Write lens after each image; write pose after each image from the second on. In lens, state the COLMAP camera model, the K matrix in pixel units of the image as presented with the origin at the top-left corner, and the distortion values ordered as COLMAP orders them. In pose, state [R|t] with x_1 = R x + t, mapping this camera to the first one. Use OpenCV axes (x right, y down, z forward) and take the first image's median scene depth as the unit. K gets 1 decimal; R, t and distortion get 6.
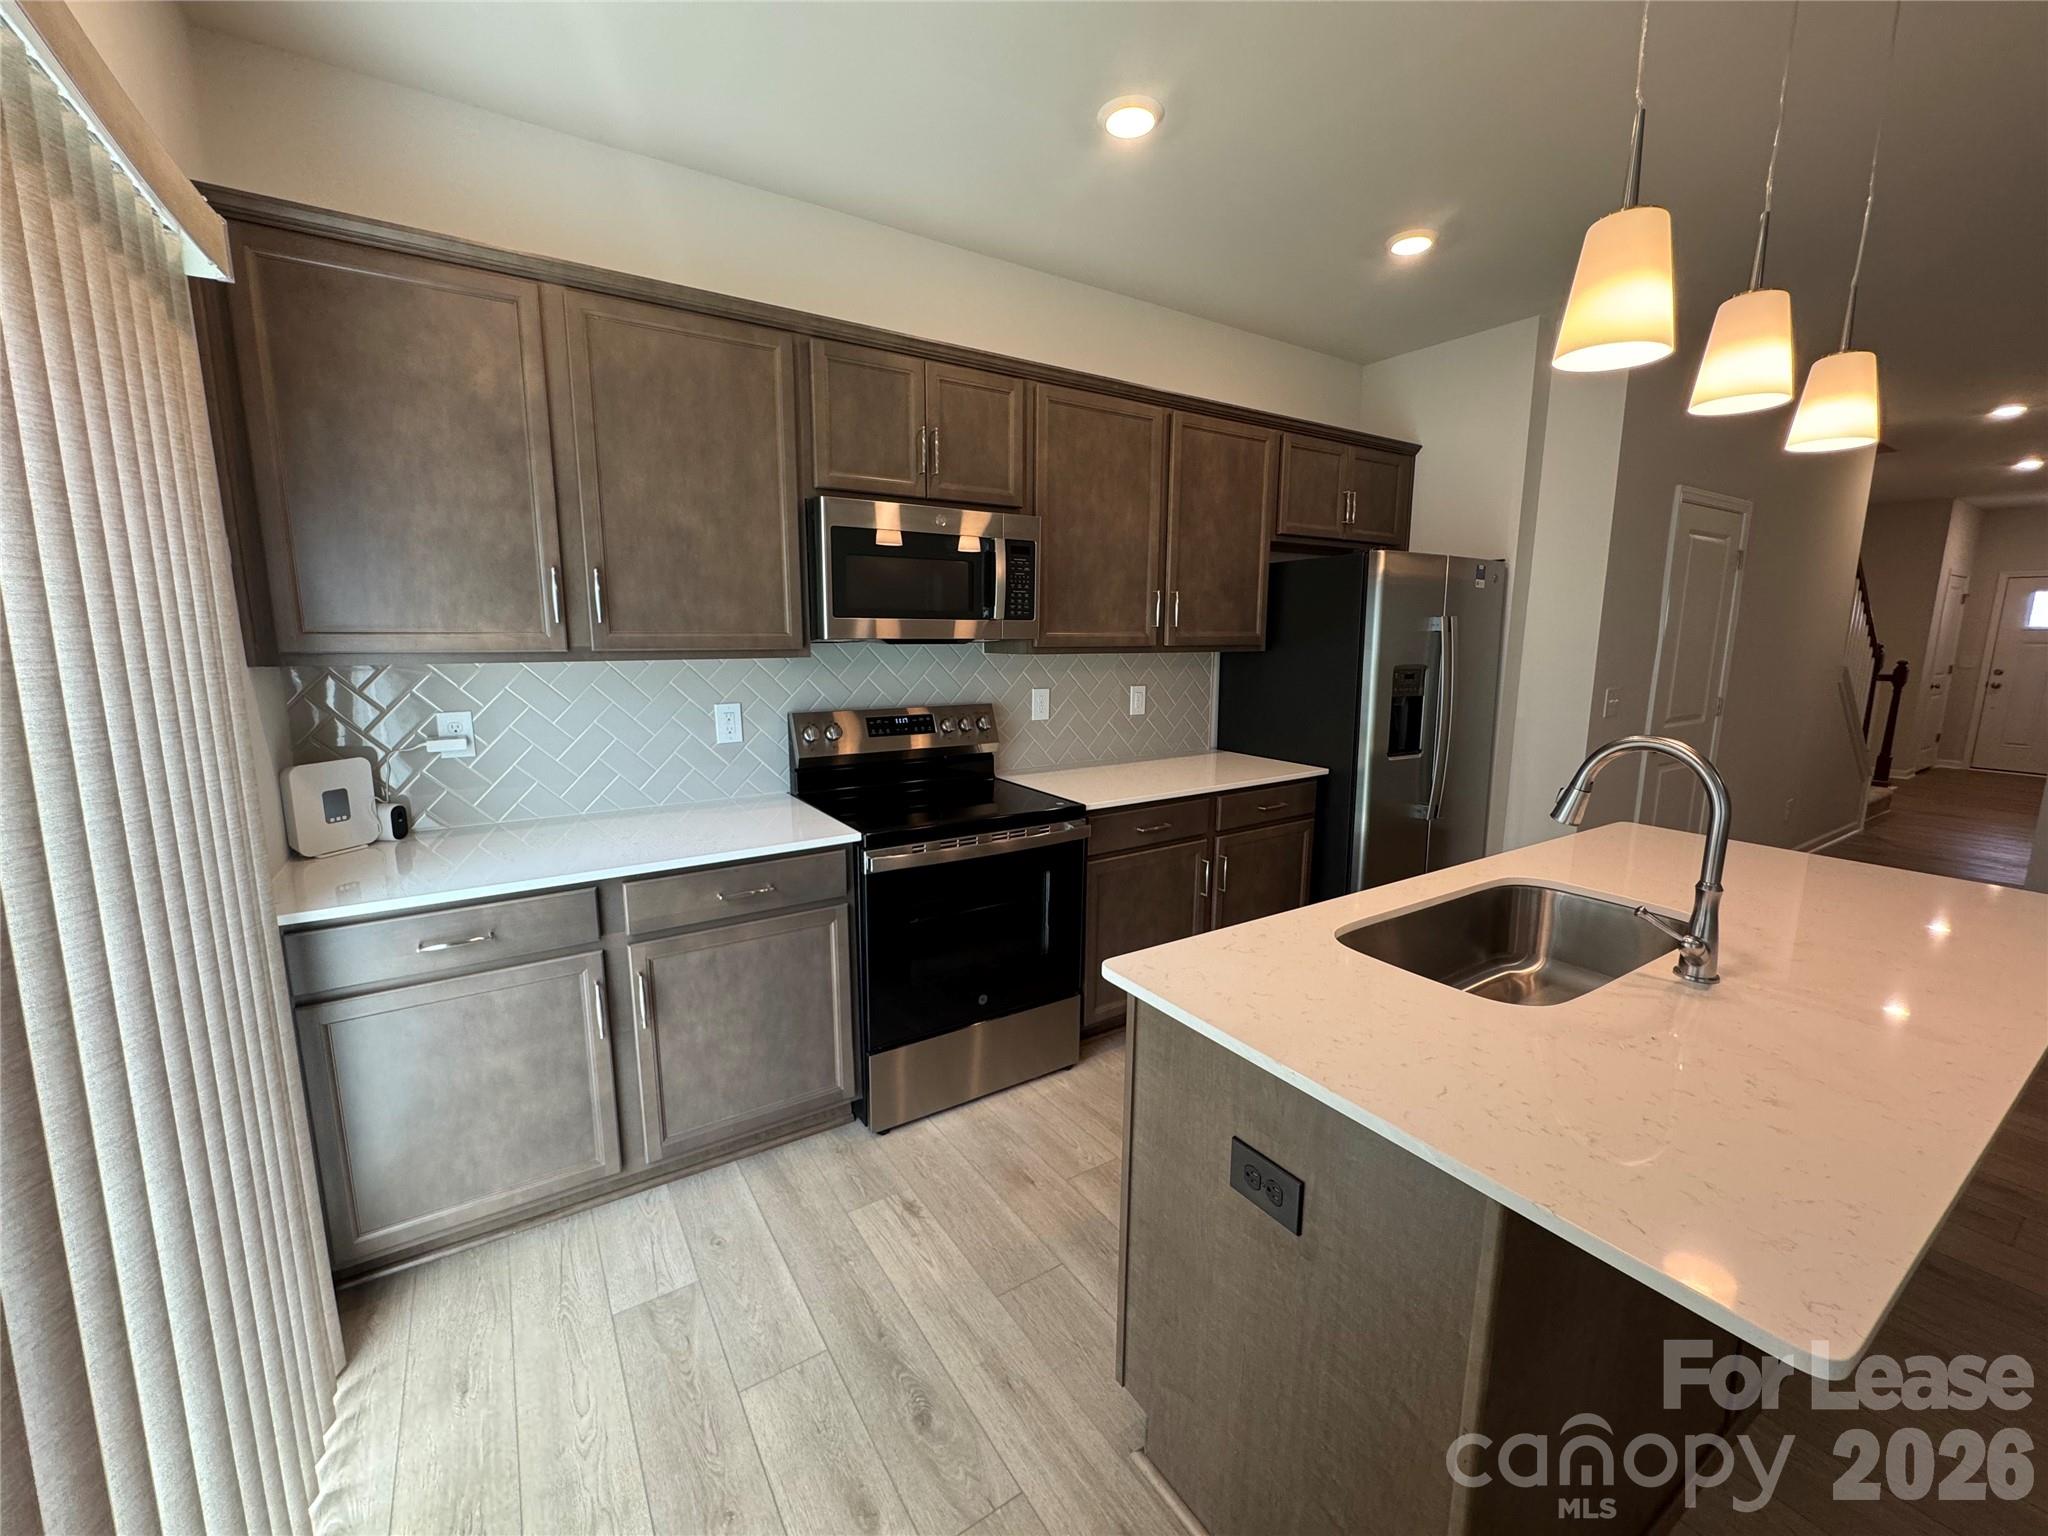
lens RADIAL K [[820.3, 0, 1010.0], [0, 820.3, 763.8], [0, 0, 1]] dist [-0.000137, -0.000257]
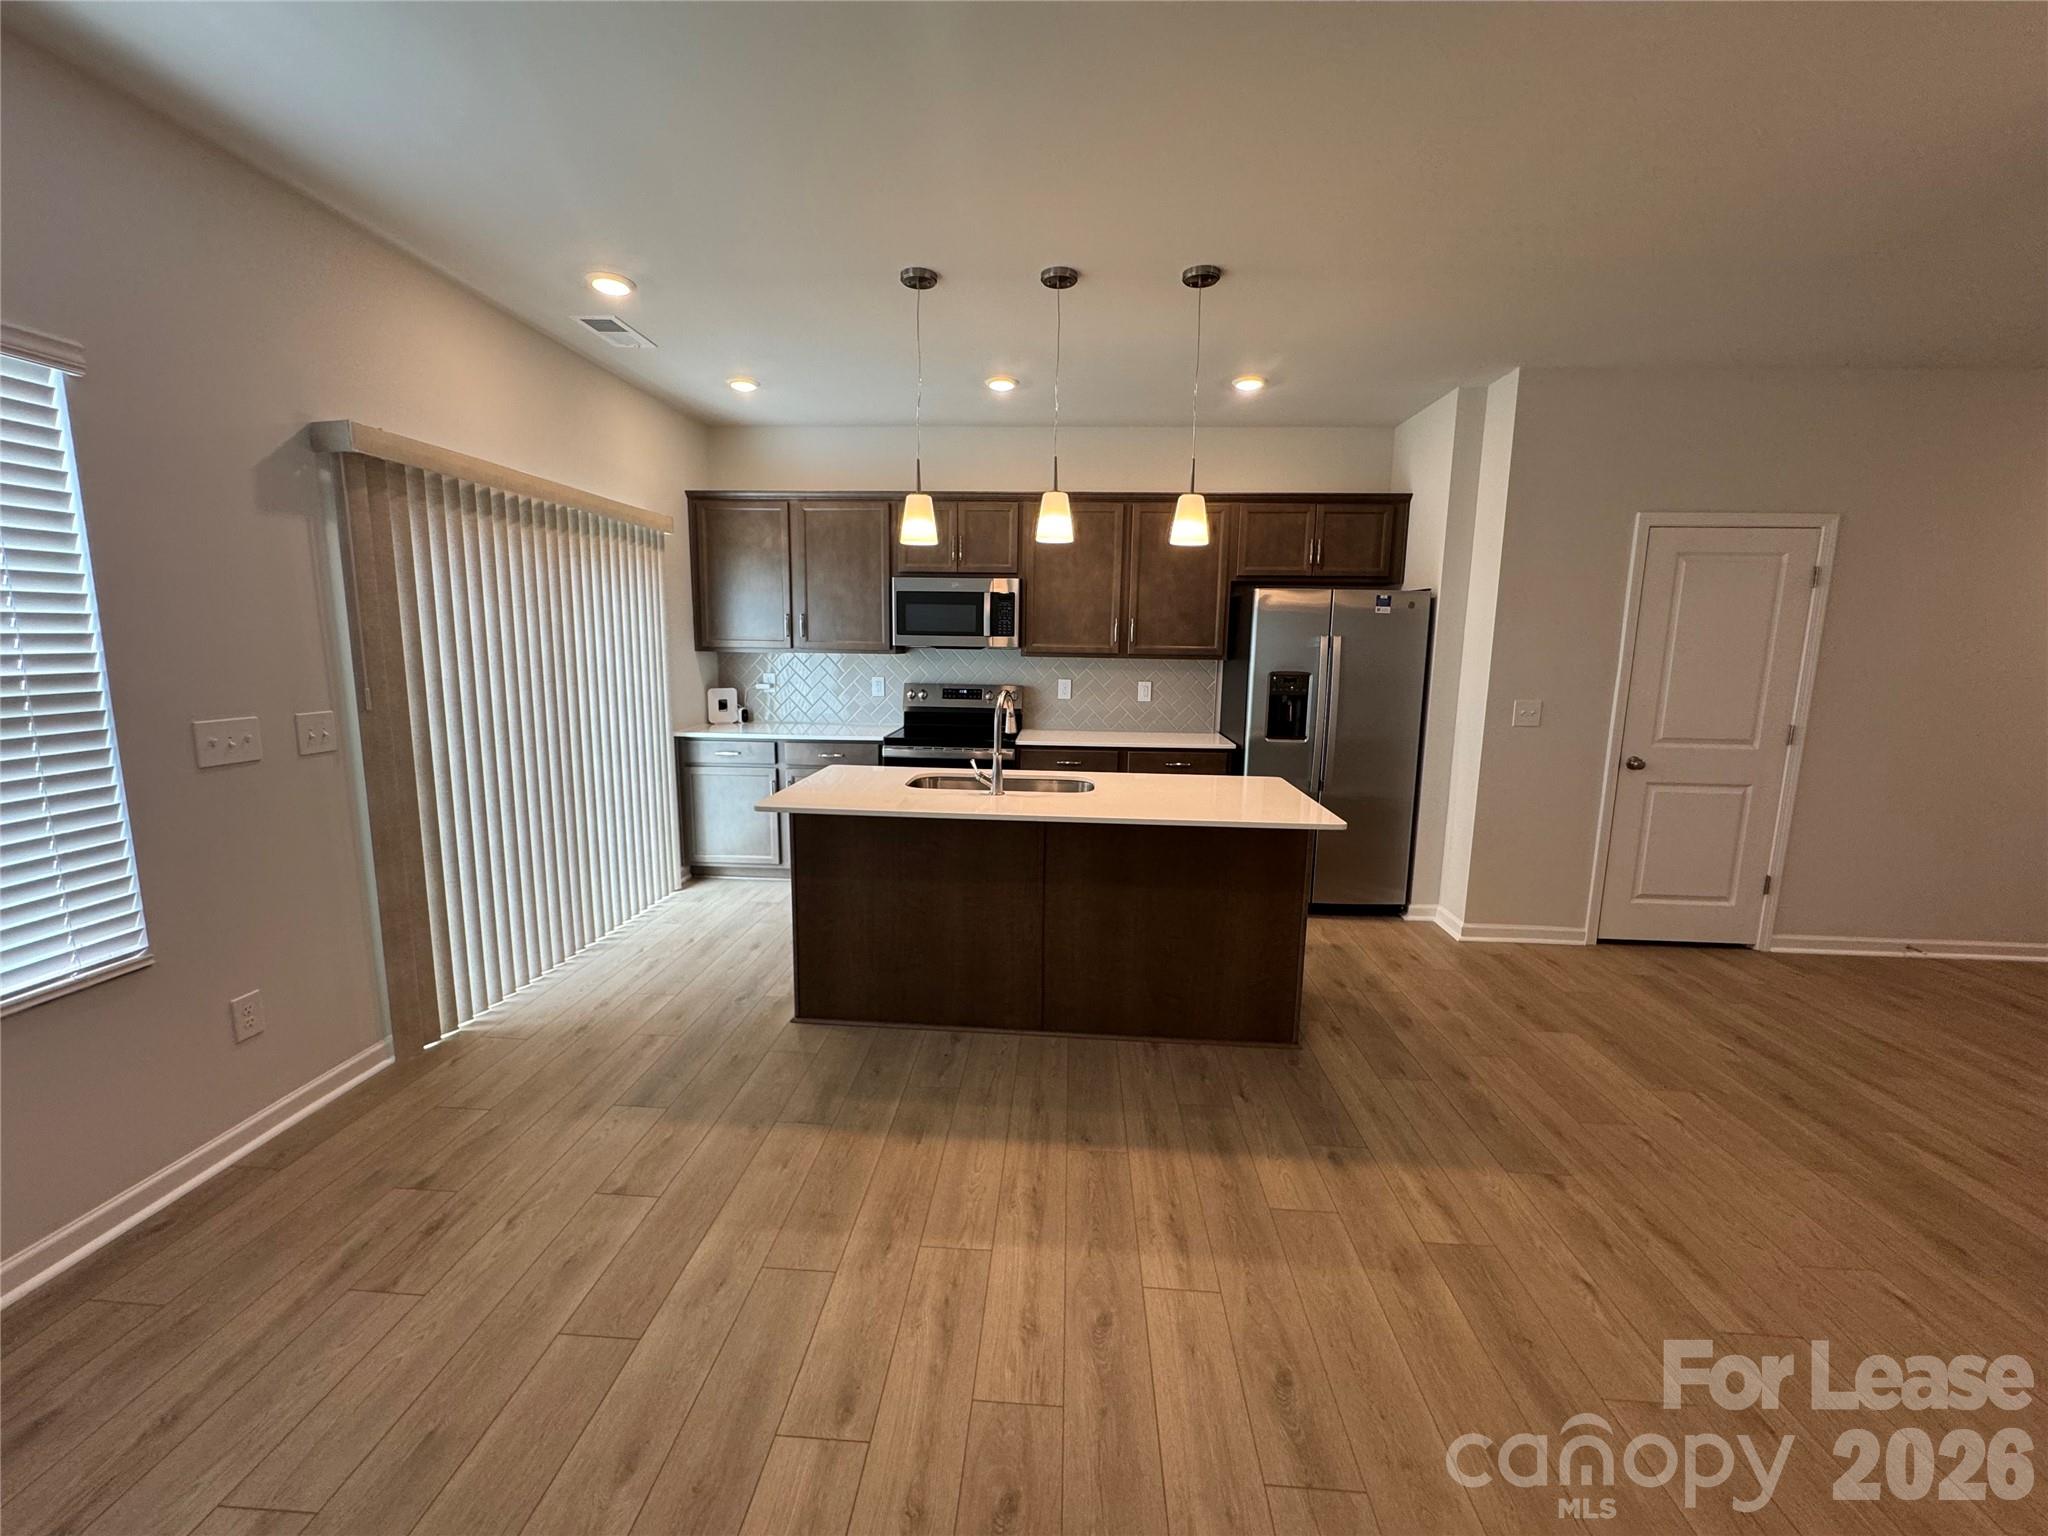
lens RADIAL K [[820.3, 0, 1010.0], [0, 820.3, 763.8], [0, 0, 1]] dist [-0.000137, -0.000257]
pose [[0.798019, 0.097084, -0.594761, 1.011209], [-0.108863, 0.993925, 0.016175, 0.063633], [0.592718, 0.051839, 0.803740, -0.376998]]
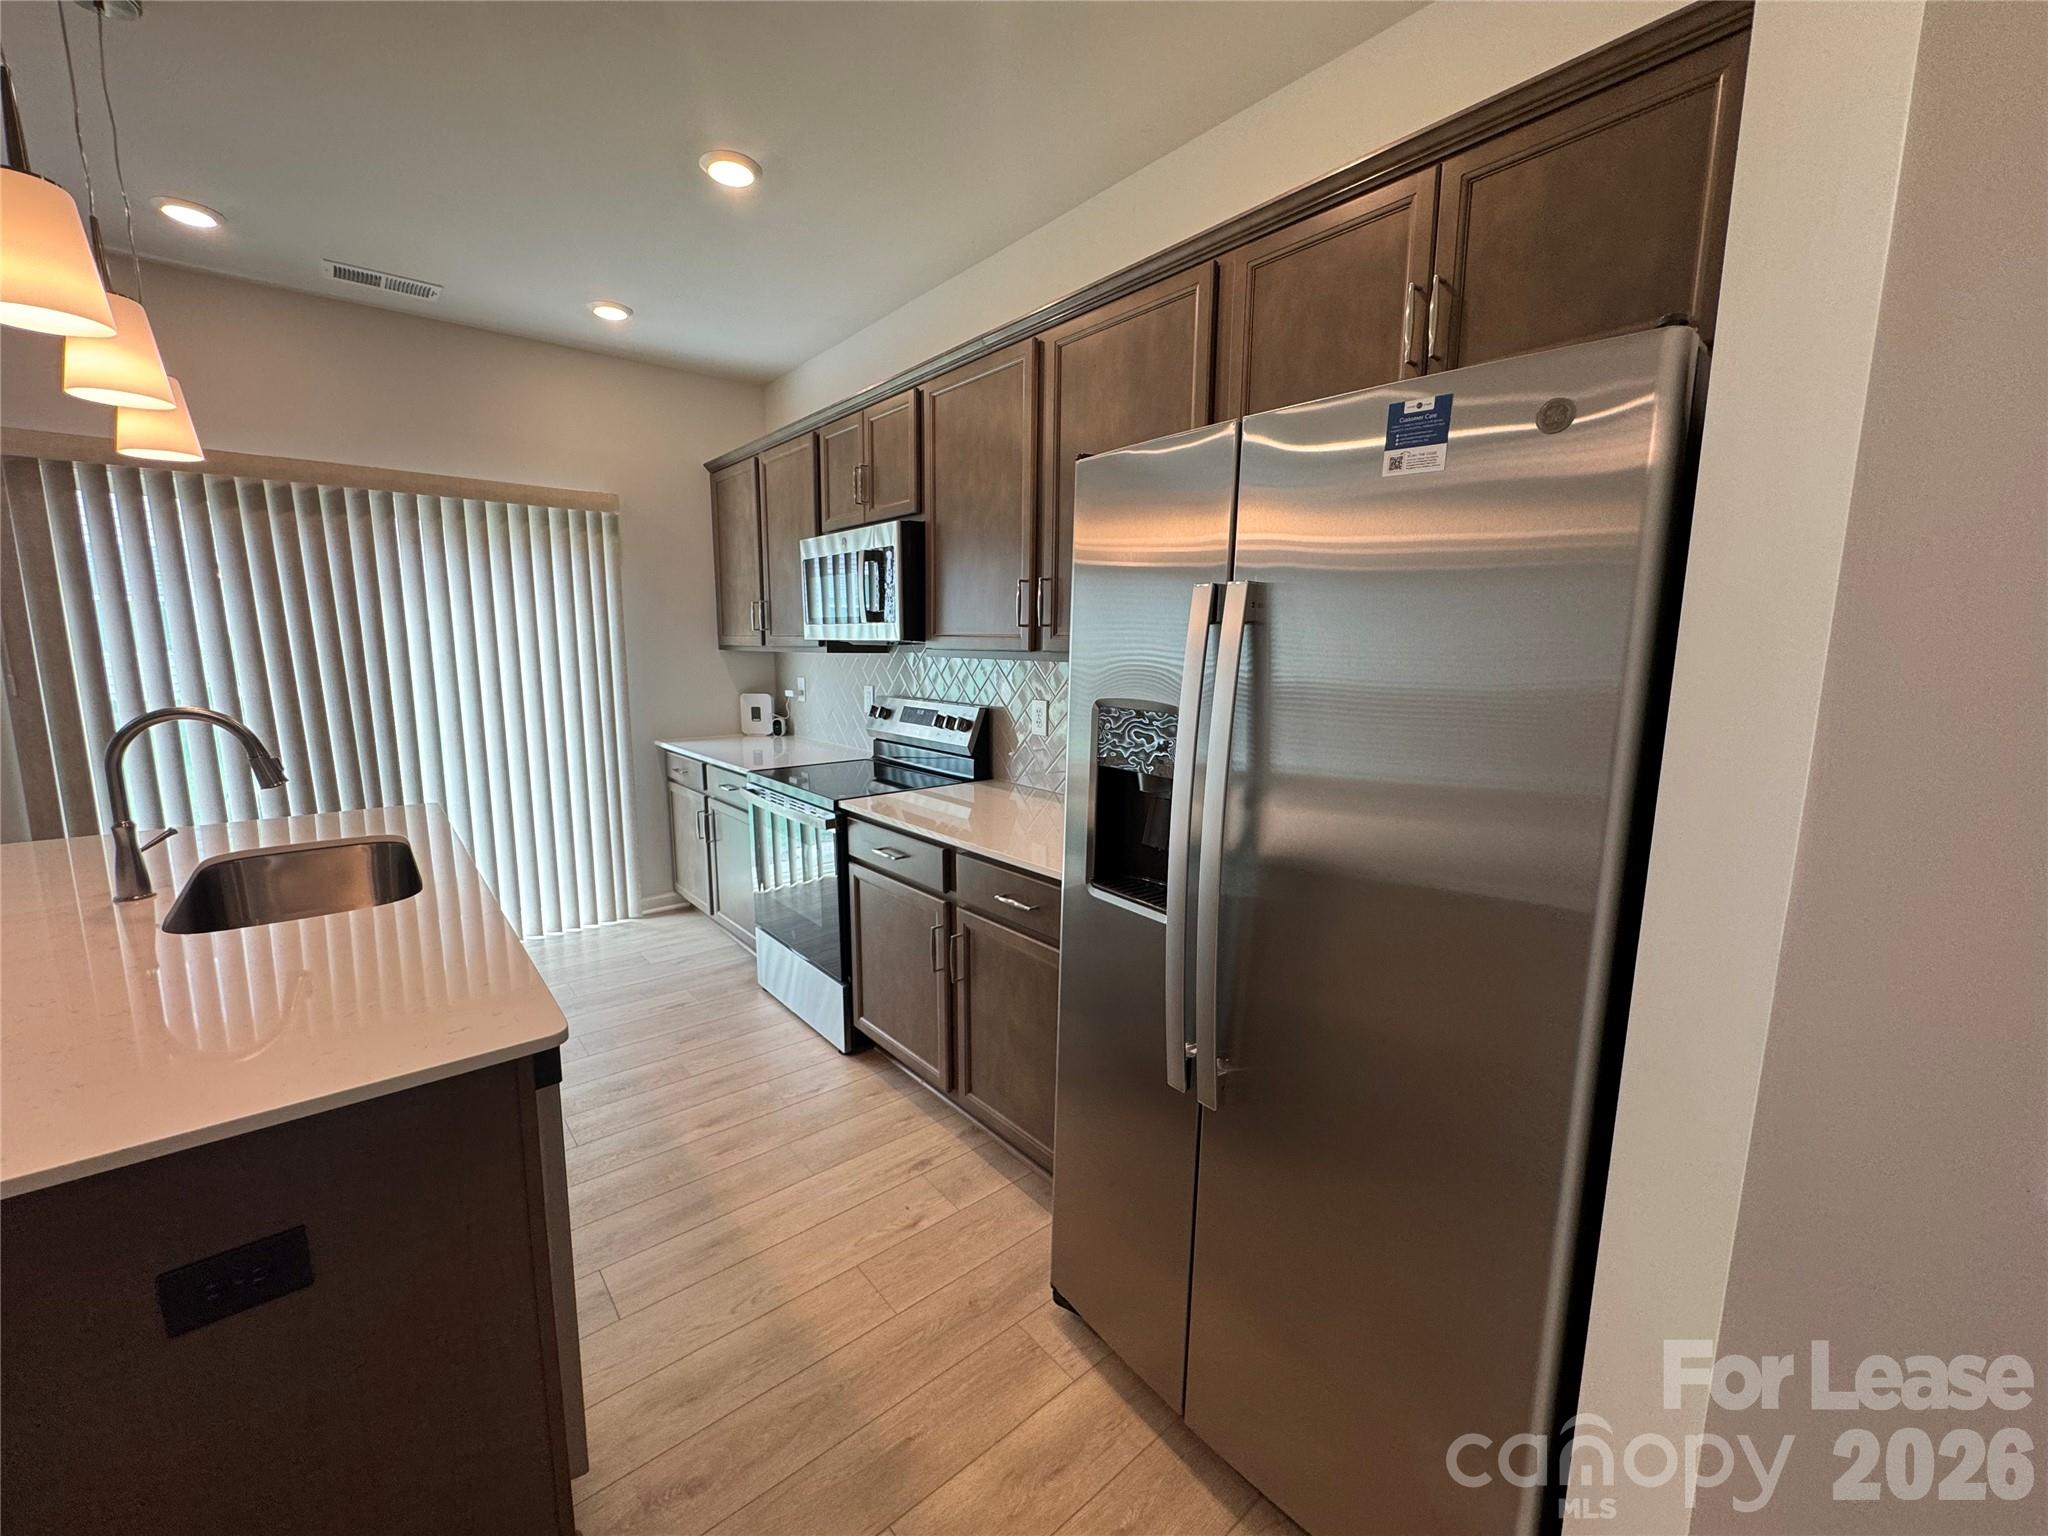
lens RADIAL K [[820.3, 0, 1010.0], [0, 820.3, 763.8], [0, 0, 1]] dist [-0.000137, -0.000257]
pose [[0.112036, 0.141122, -0.983632, 0.992567], [-0.170689, 0.977885, 0.120856, -0.137820], [0.978935, 0.154355, 0.133646, 0.948239]]
